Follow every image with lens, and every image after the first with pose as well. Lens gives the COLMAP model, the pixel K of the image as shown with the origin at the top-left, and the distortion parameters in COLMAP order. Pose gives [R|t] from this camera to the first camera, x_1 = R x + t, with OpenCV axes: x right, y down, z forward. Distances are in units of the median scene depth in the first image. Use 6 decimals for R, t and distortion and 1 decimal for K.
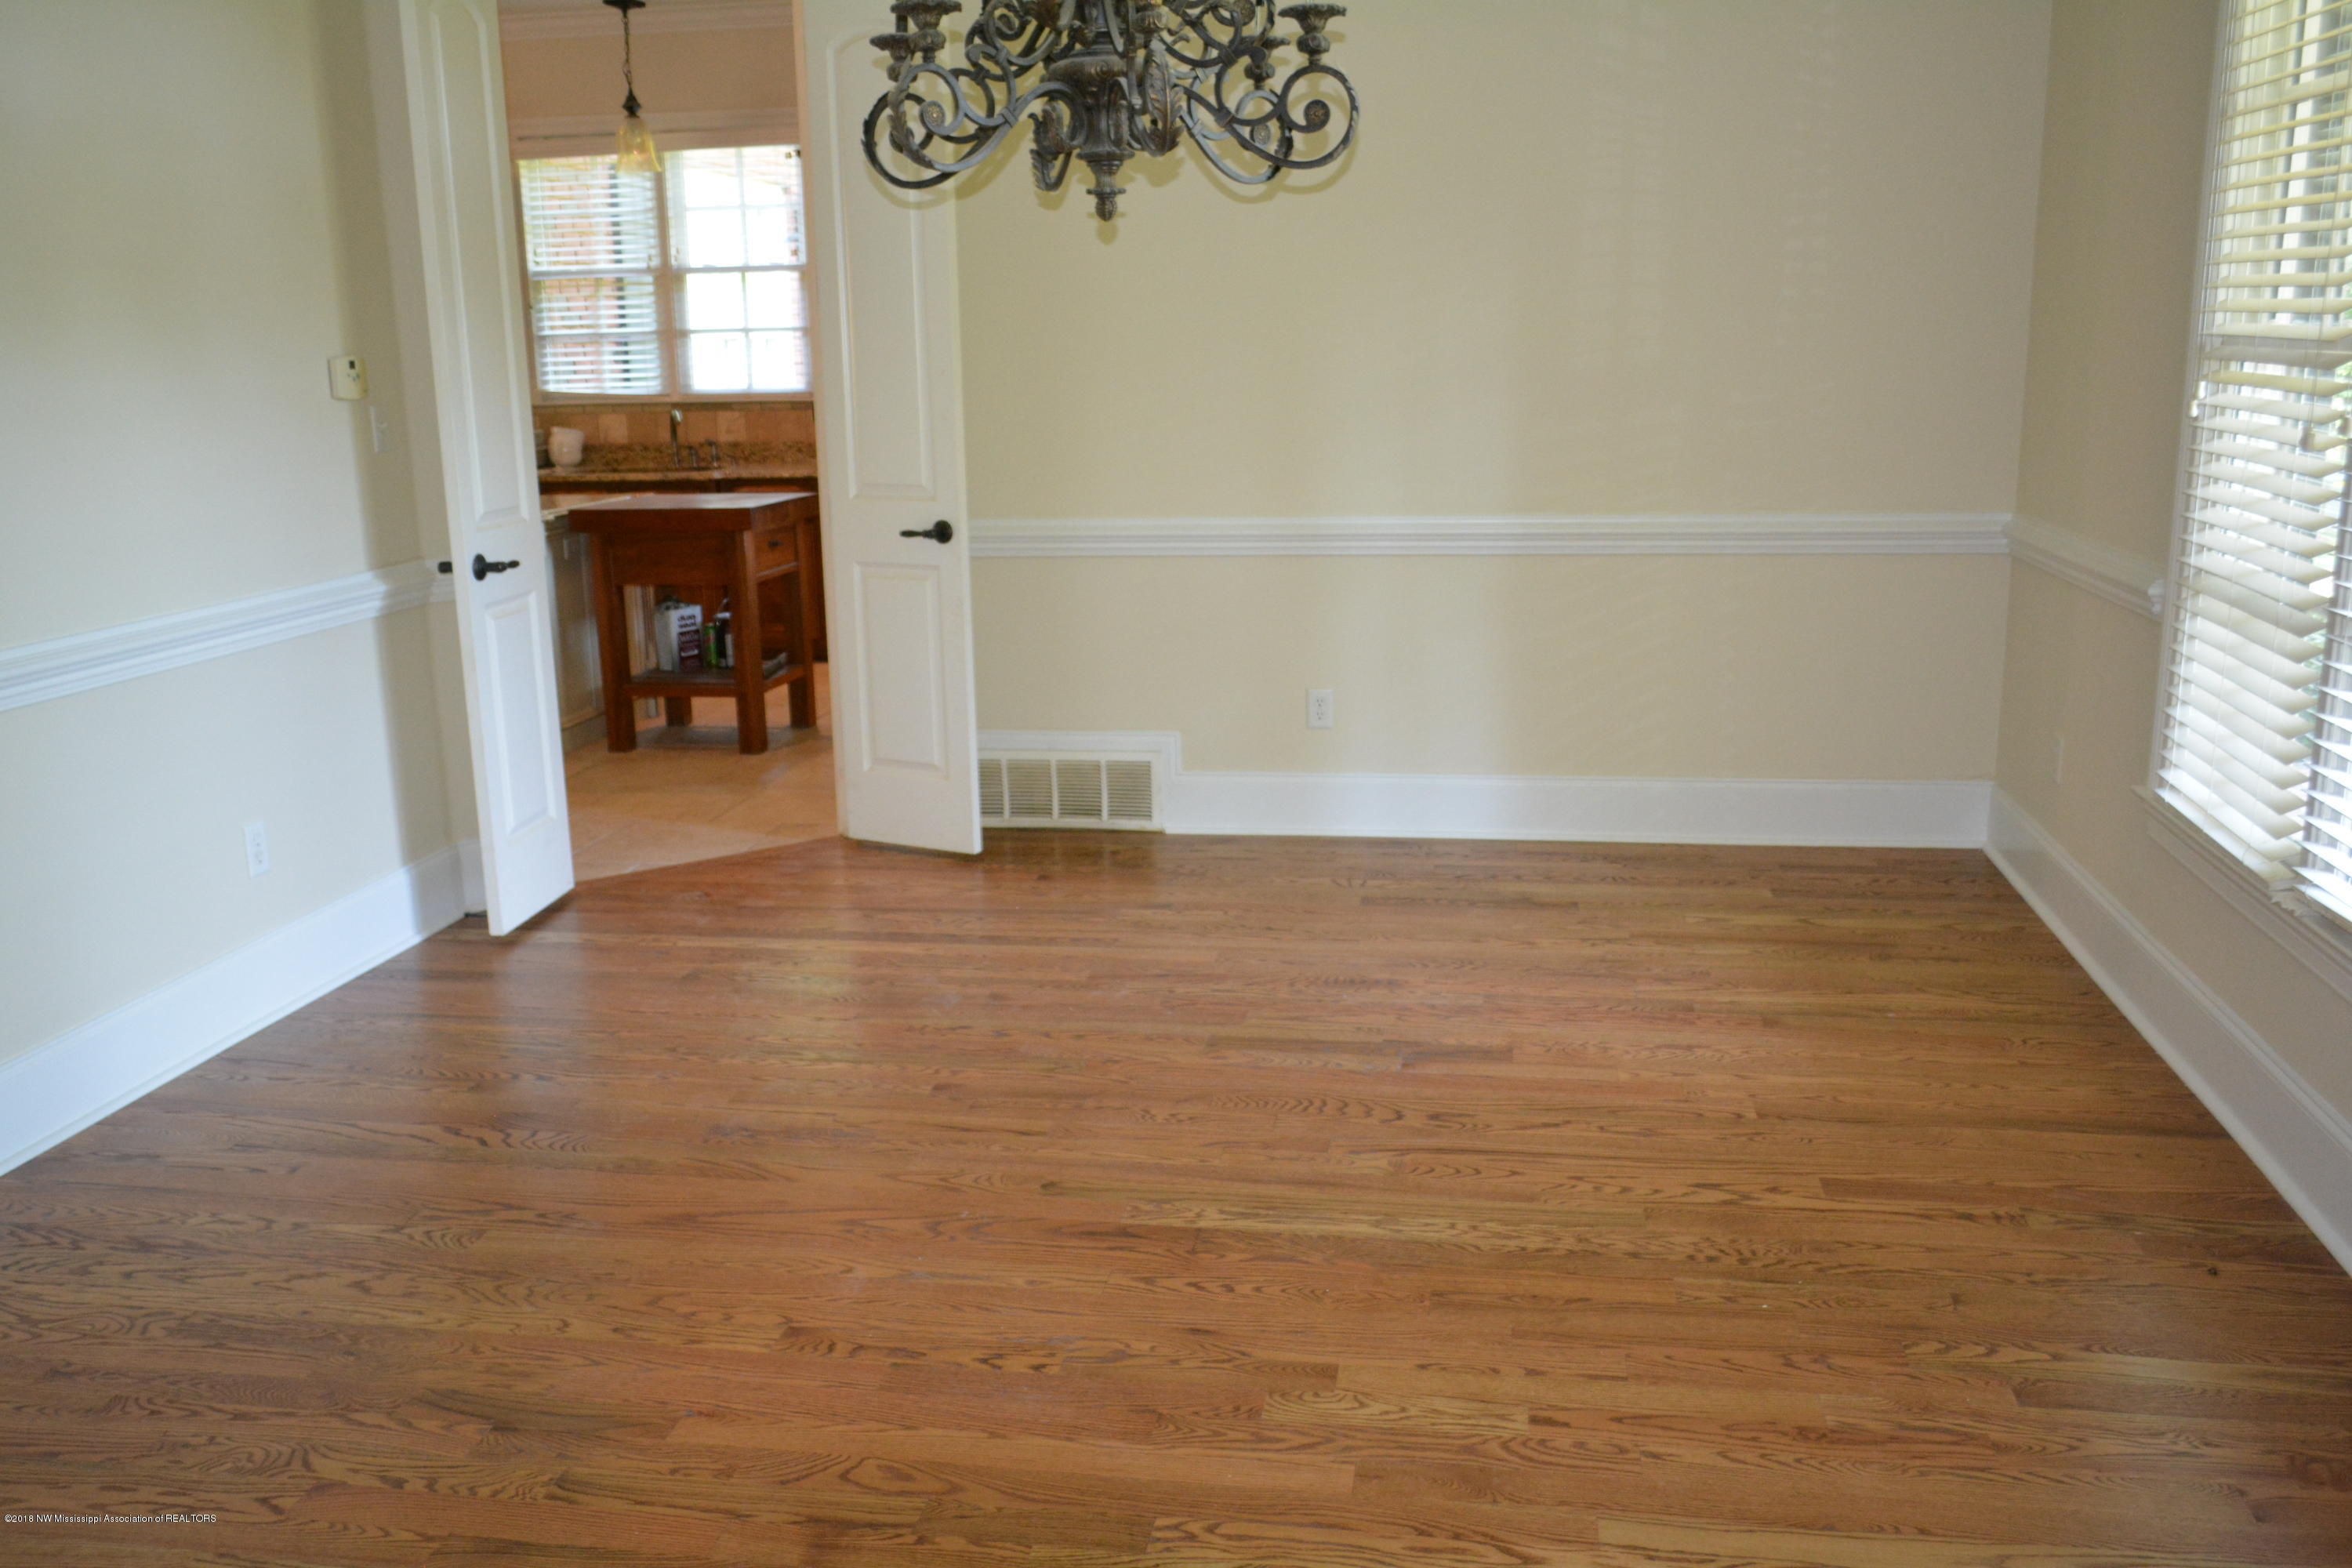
lens RADIAL K [[2011.1, 0, 1183.2], [0, 2011.1, 780.5], [0, 0, 1]] dist [-0.001734, 0.000636]
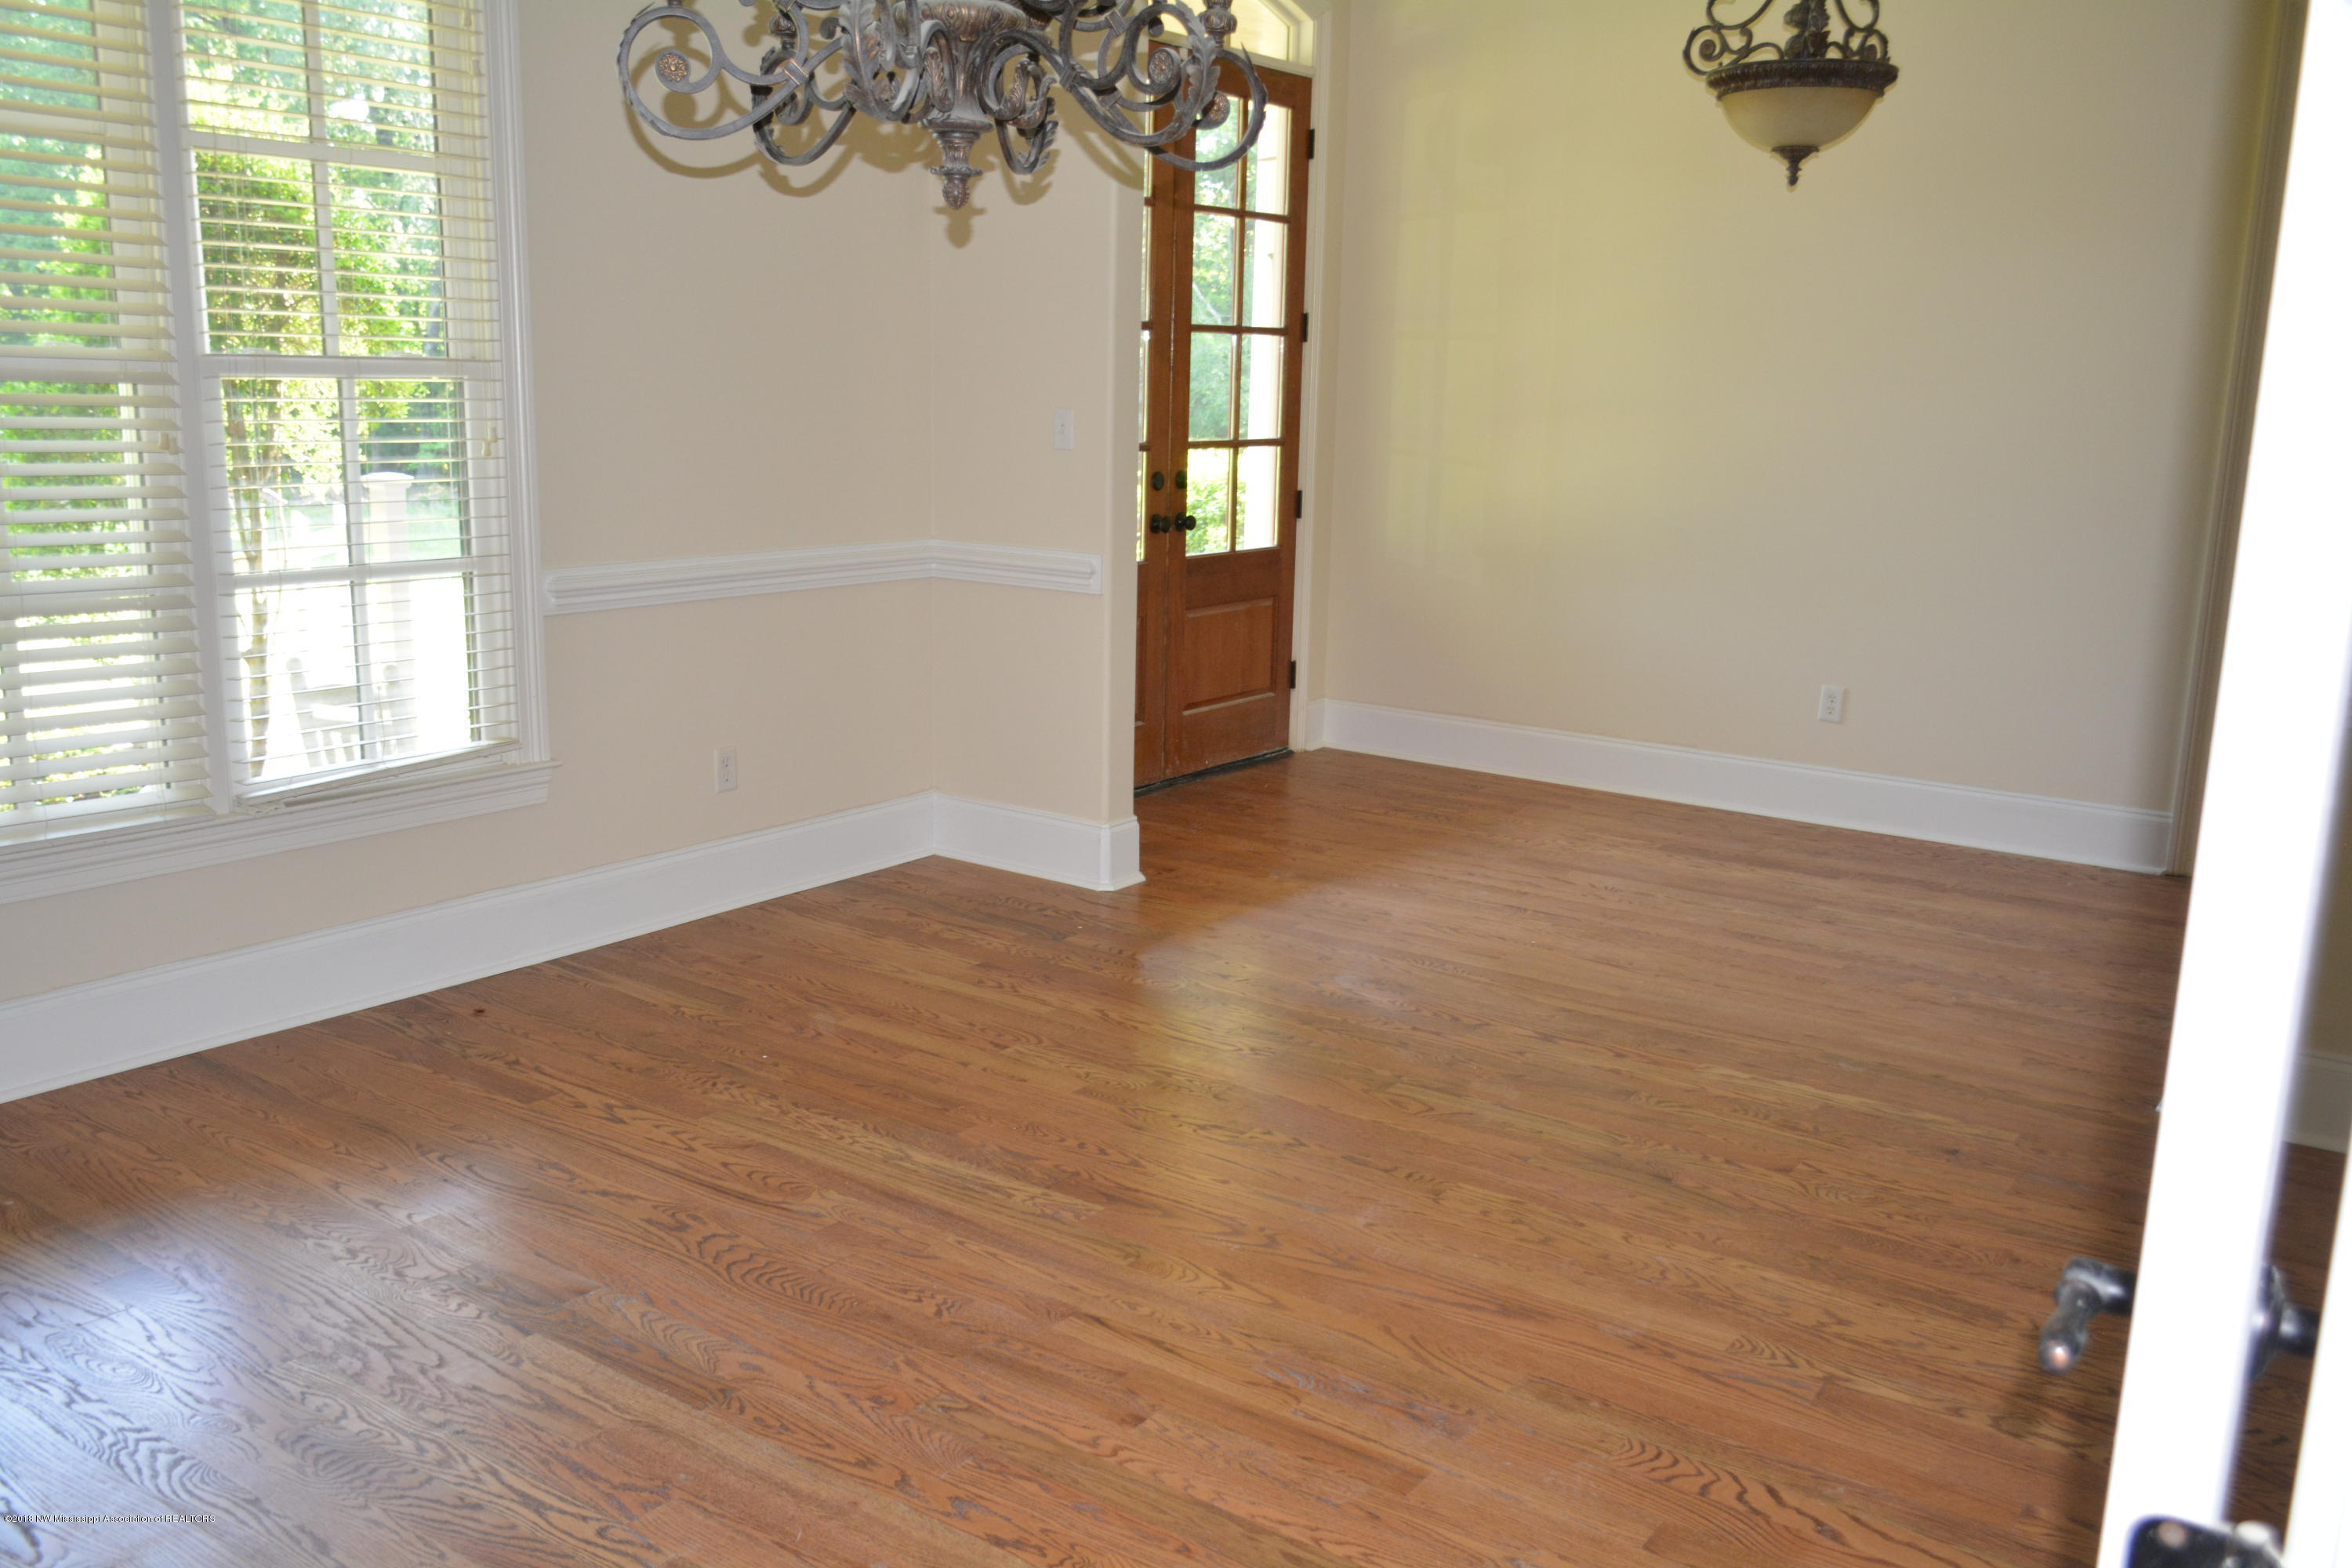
lens RADIAL K [[2011.1, 0, 1176.9], [0, 2011.1, 786.8], [0, 0, 1]] dist [-0.001734, 0.000636]
pose [[-0.899413, -0.092001, 0.427307, -0.495519], [0.088531, 0.918992, 0.384207, -0.381370], [-0.428039, 0.383391, -0.818409, 1.776234]]
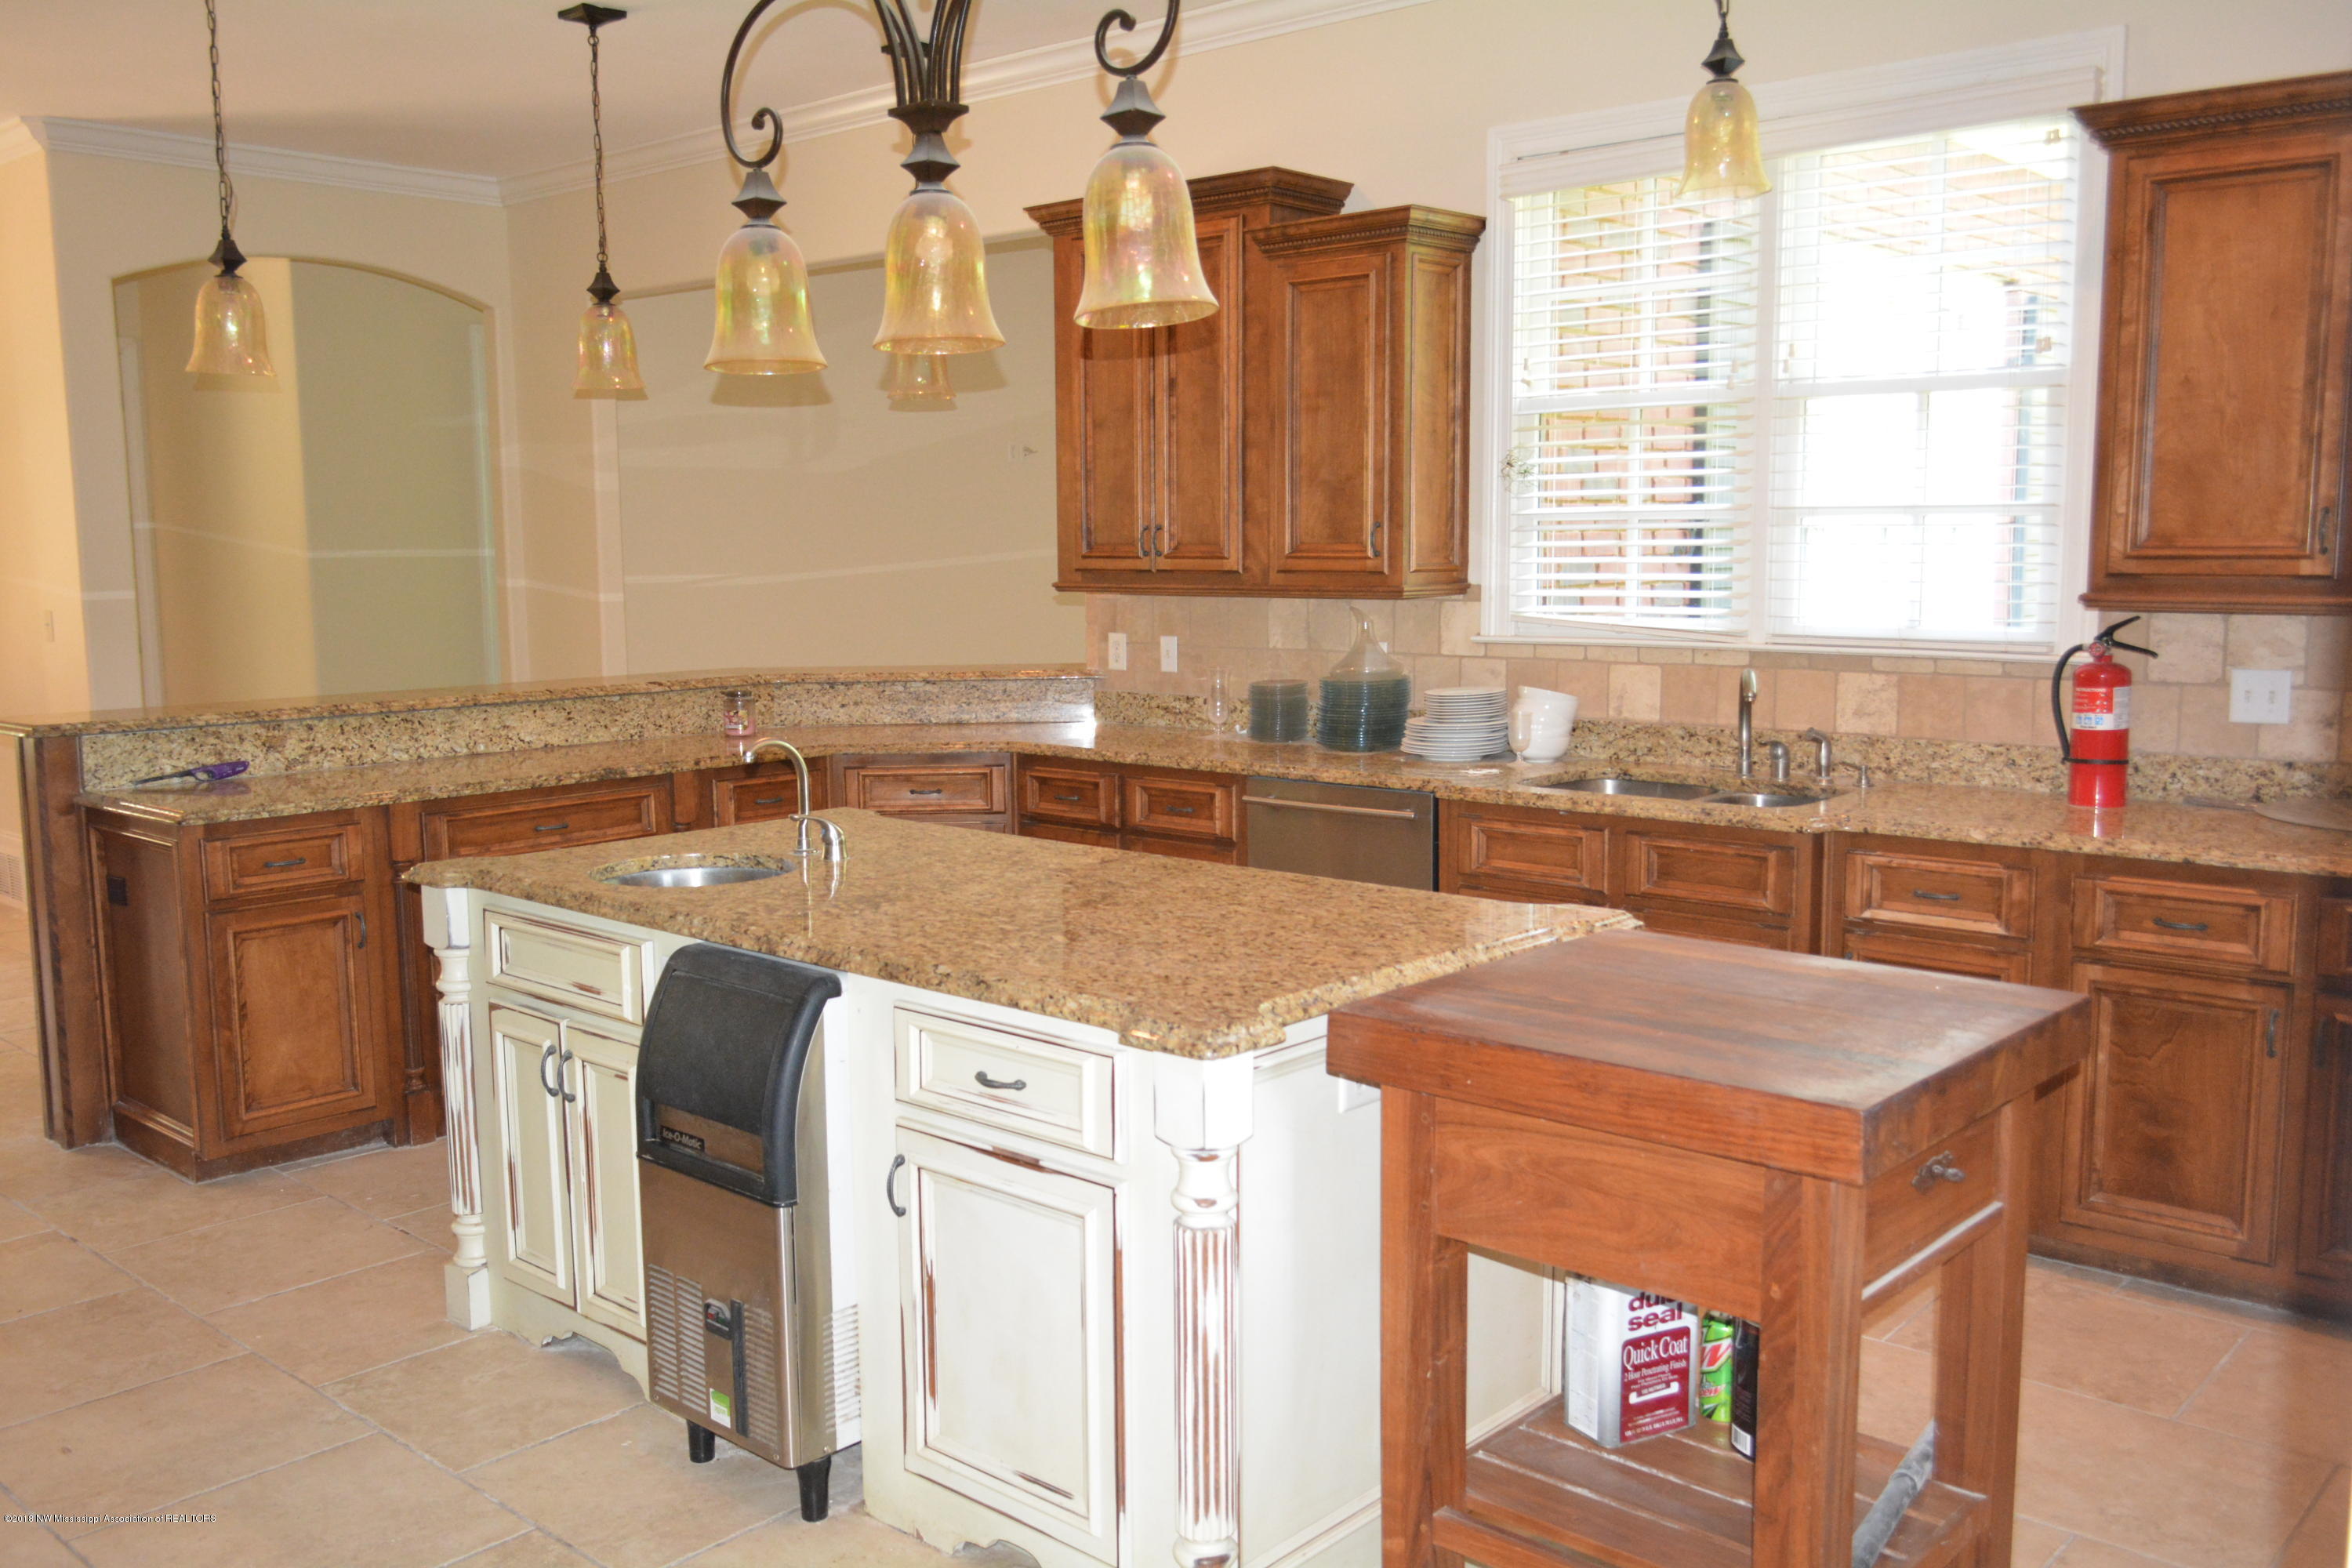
lens RADIAL K [[2011.1, 0, 1177.3], [0, 2011.1, 786.0], [0, 0, 1]] dist [-0.001734, 0.000636]
pose [[0.842028, 0.084085, -0.532840, -0.104233], [-0.118317, 0.992512, -0.030349, -0.122235], [0.526298, 0.088598, 0.845672, 0.503501]]
